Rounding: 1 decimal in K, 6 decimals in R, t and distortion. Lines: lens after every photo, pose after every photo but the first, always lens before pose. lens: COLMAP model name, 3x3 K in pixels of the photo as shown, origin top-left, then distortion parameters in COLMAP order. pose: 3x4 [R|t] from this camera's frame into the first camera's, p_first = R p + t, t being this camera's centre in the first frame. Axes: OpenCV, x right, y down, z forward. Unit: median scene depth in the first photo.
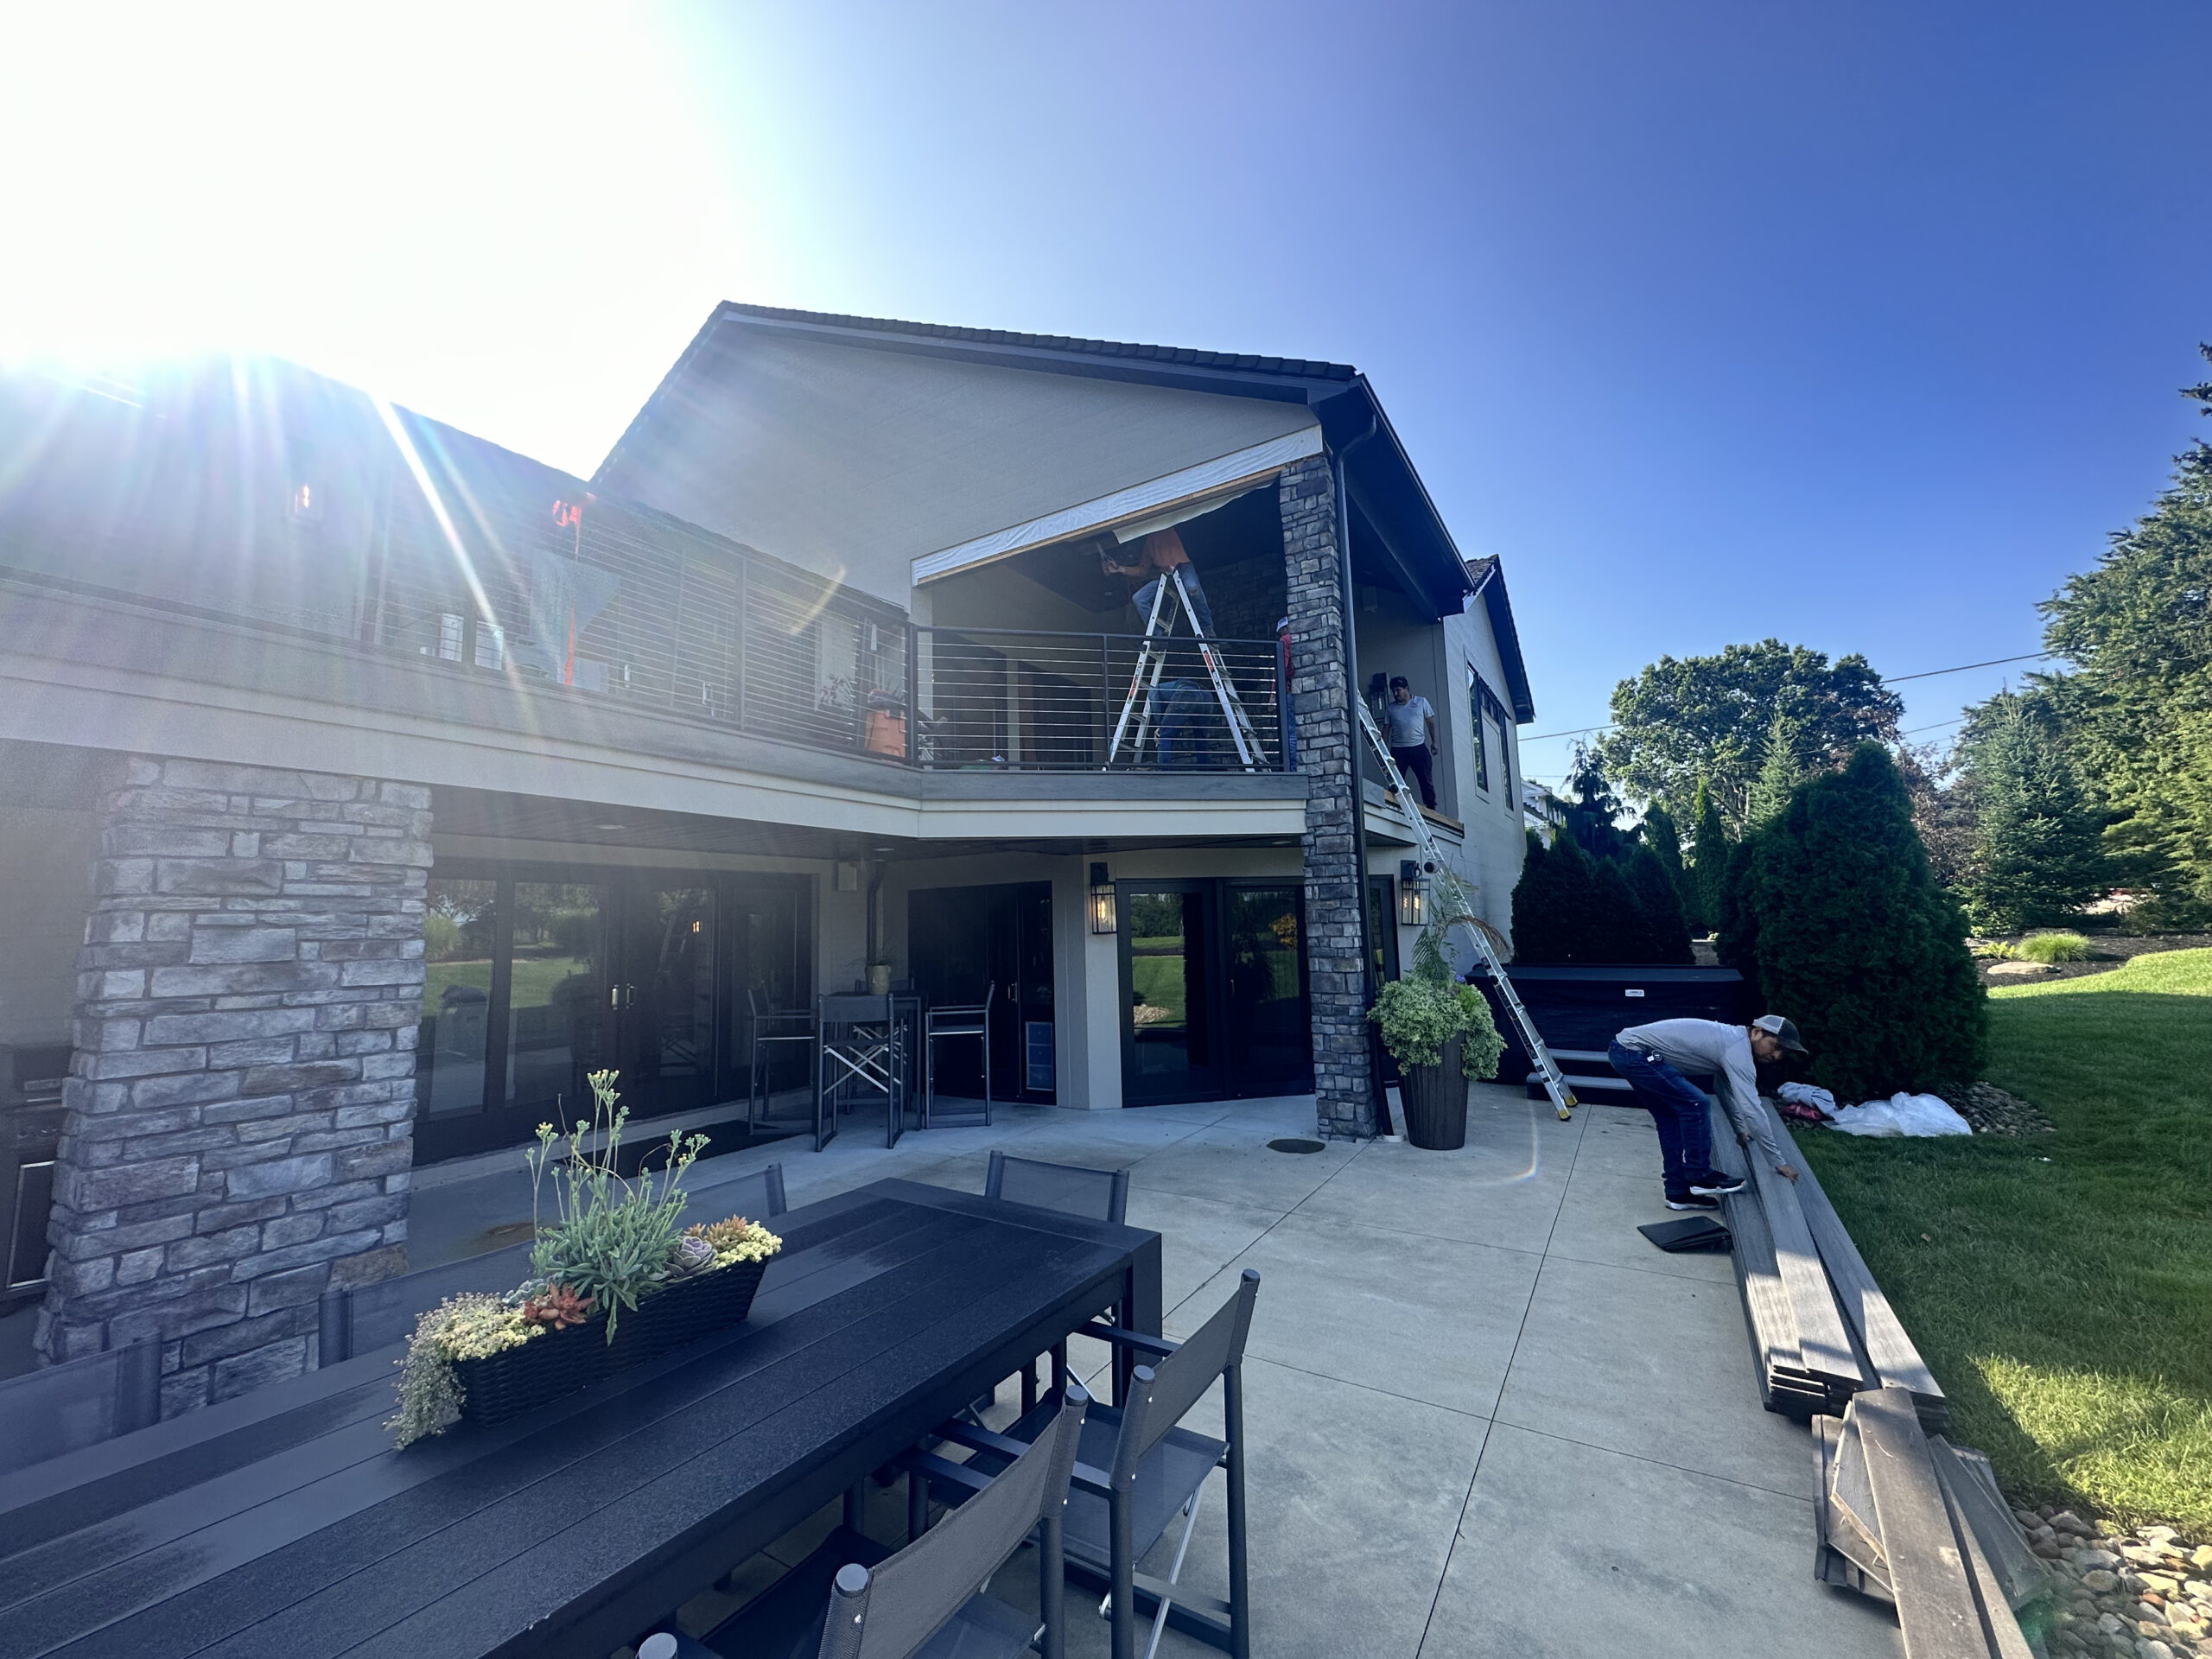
lens RADIAL K [[874.0, 0, 1100.3], [0, 874.0, 829.9], [0, 0, 1]] dist [-0.003896, 0.000227]
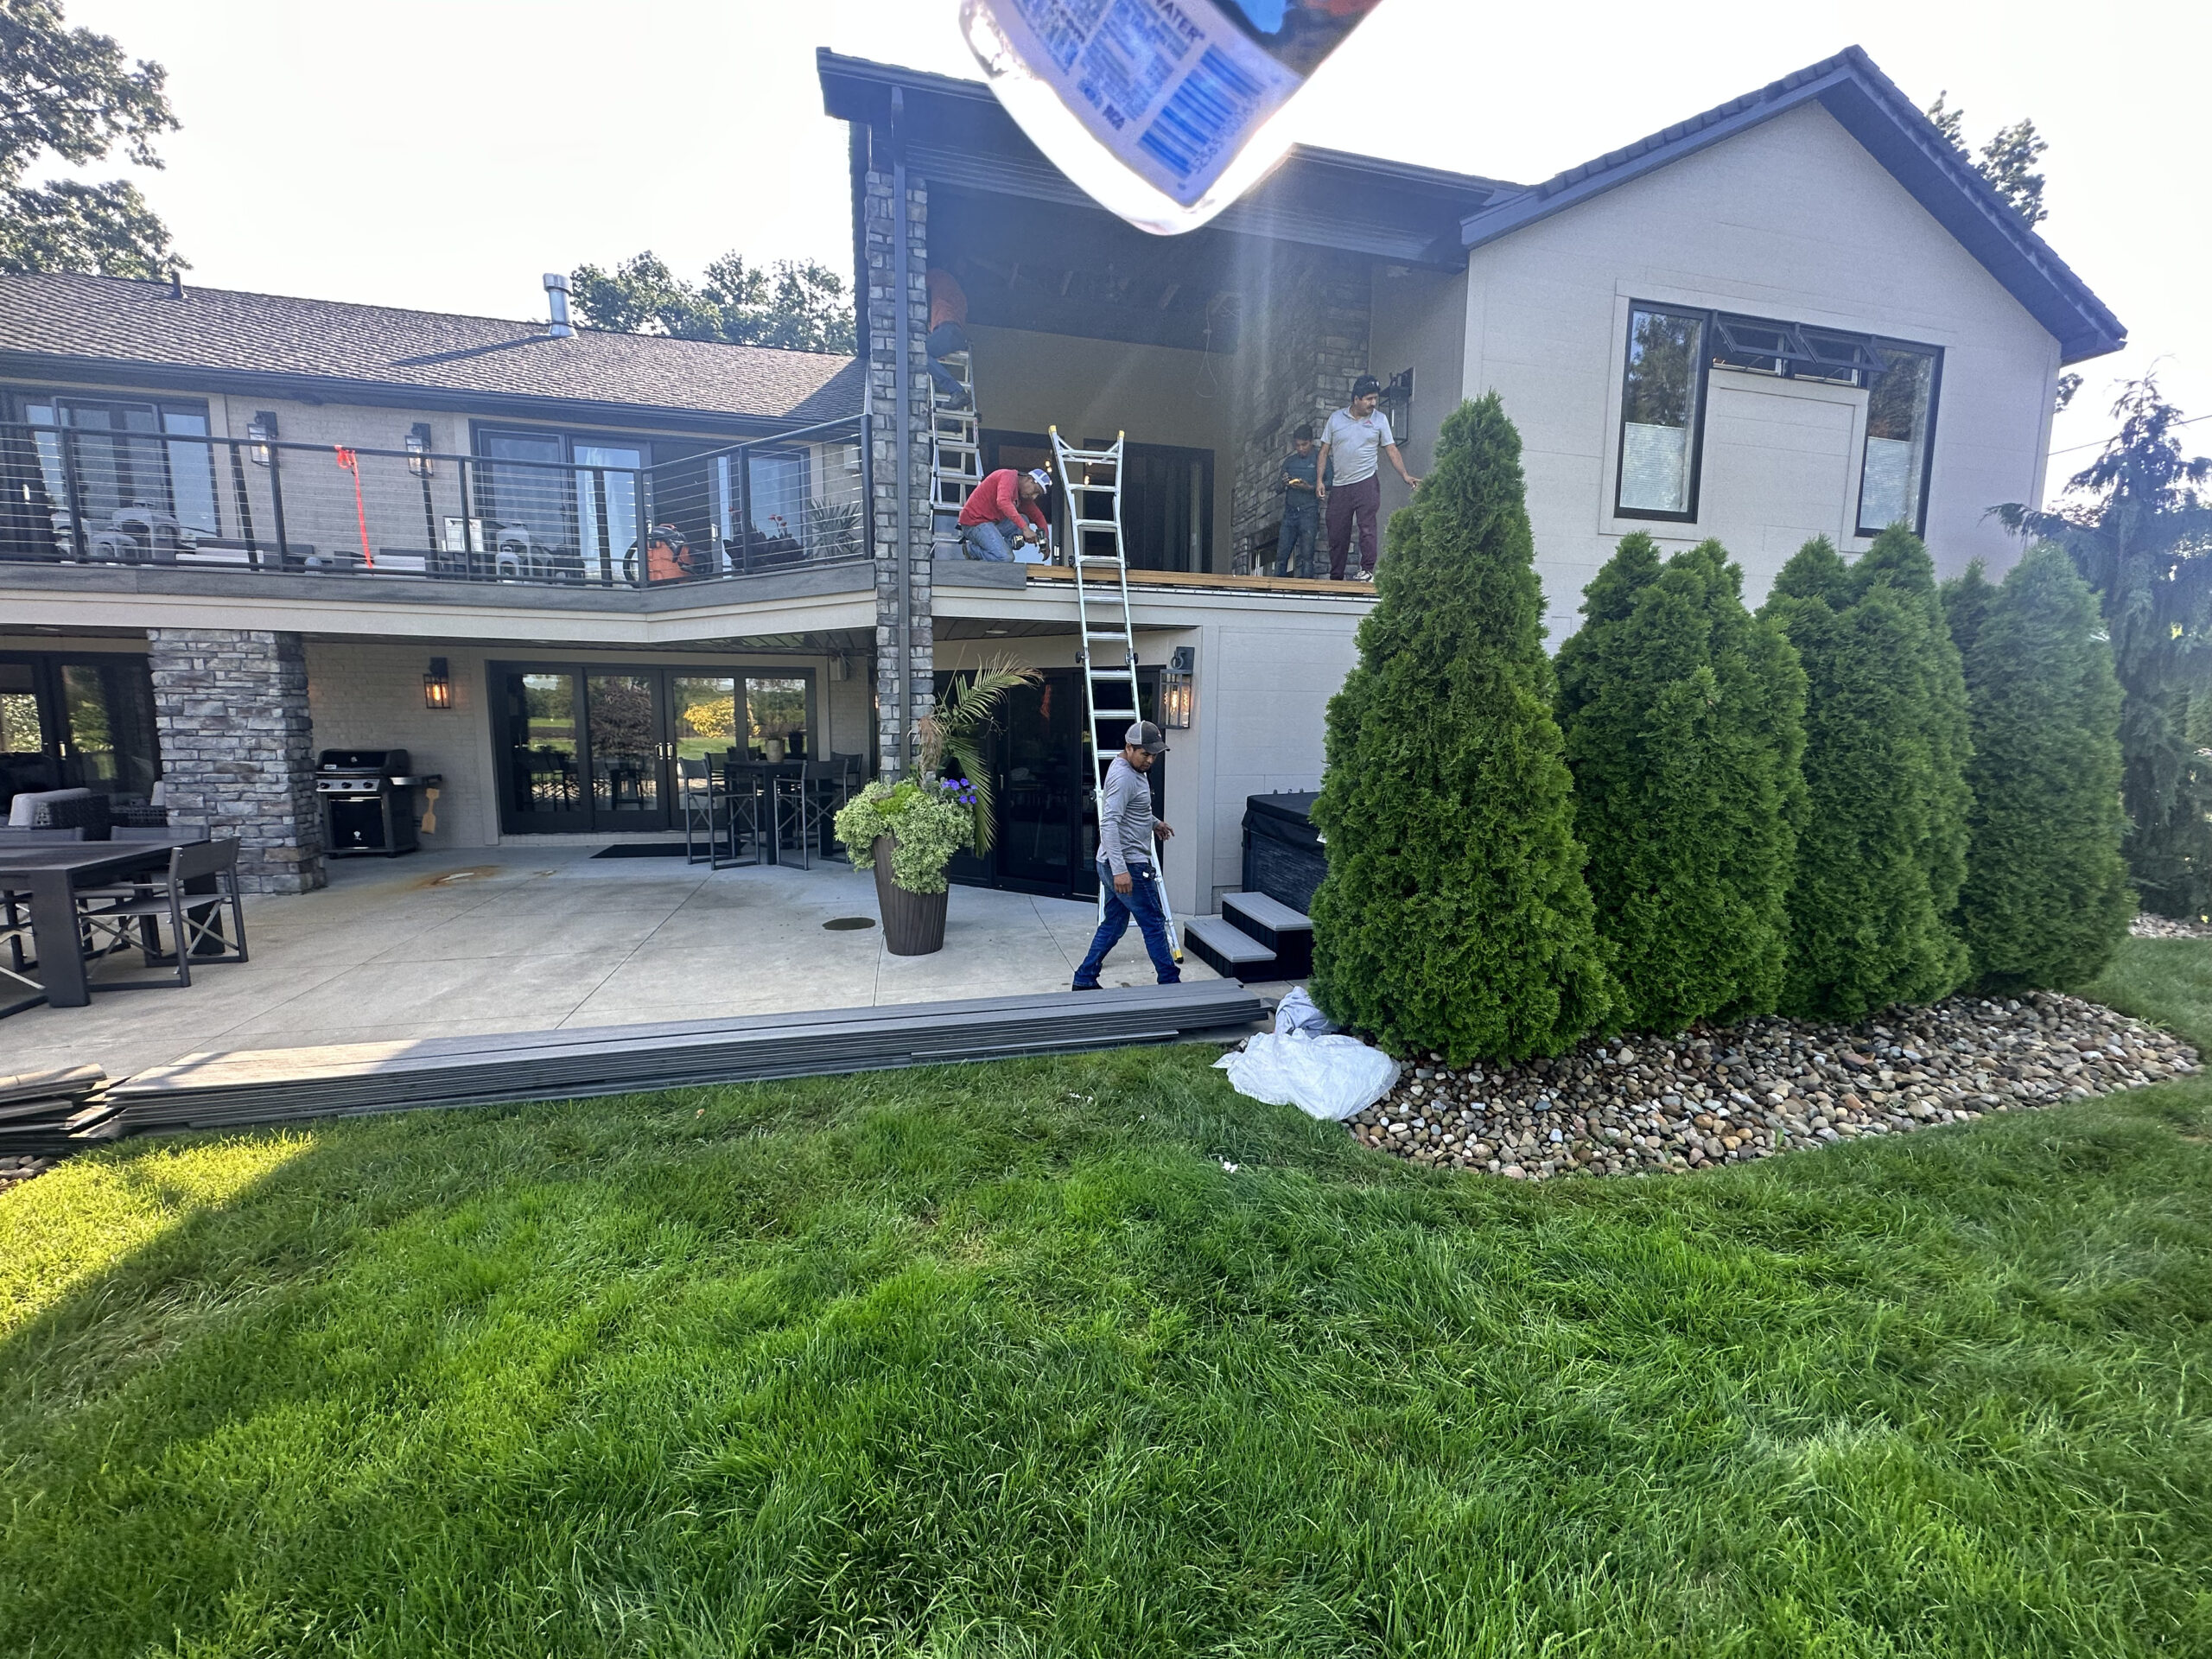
lens RADIAL K [[874.0, 0, 1104.9], [0, 874.0, 820.5], [0, 0, 1]] dist [-0.003896, 0.000227]
pose [[0.724734, 0.116951, -0.679031, 2.242462], [0.047602, 0.974637, 0.218670, 0.029123], [0.687383, -0.190801, 0.700785, 0.919371]]
